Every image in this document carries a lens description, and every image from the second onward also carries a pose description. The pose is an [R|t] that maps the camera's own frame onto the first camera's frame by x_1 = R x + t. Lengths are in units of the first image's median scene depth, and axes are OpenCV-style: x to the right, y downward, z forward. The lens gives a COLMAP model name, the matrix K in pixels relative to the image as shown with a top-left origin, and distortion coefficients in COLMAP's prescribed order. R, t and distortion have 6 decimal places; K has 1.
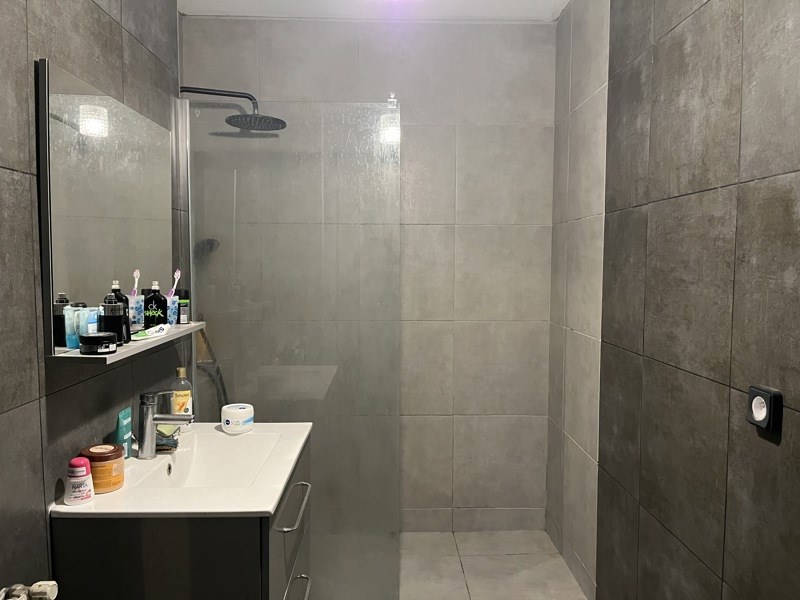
lens RADIAL K [[603.5, 0, 400.1], [0, 603.5, 301.4], [0, 0, 1]] dist [0.004006, -0.007361]
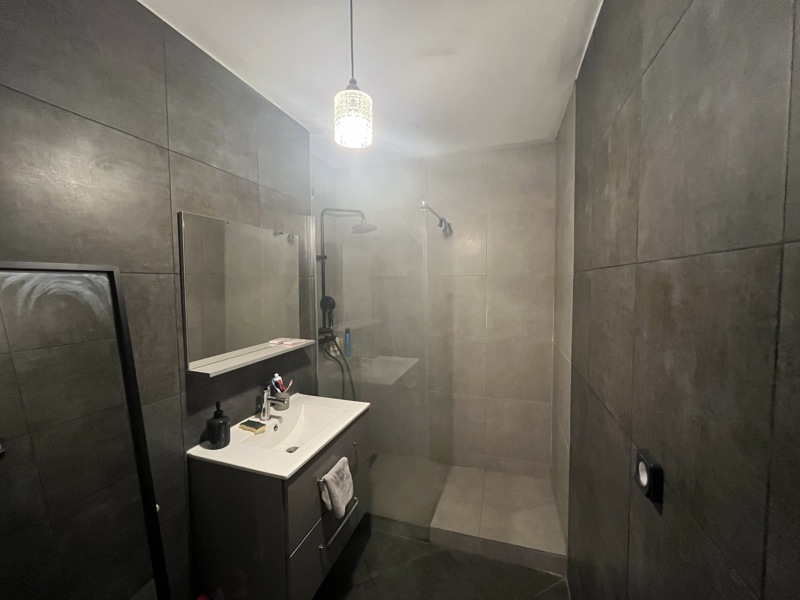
lens RADIAL K [[321.3, 0, 399.5], [0, 321.3, 297.6], [0, 0, 1]] dist [-0.004136, -0.000392]
pose [[0.939983, 0.005059, -0.341183, 0.294410], [-0.010794, 0.999831, -0.014914, -0.099393], [0.341050, 0.017701, 0.939879, 0.235449]]
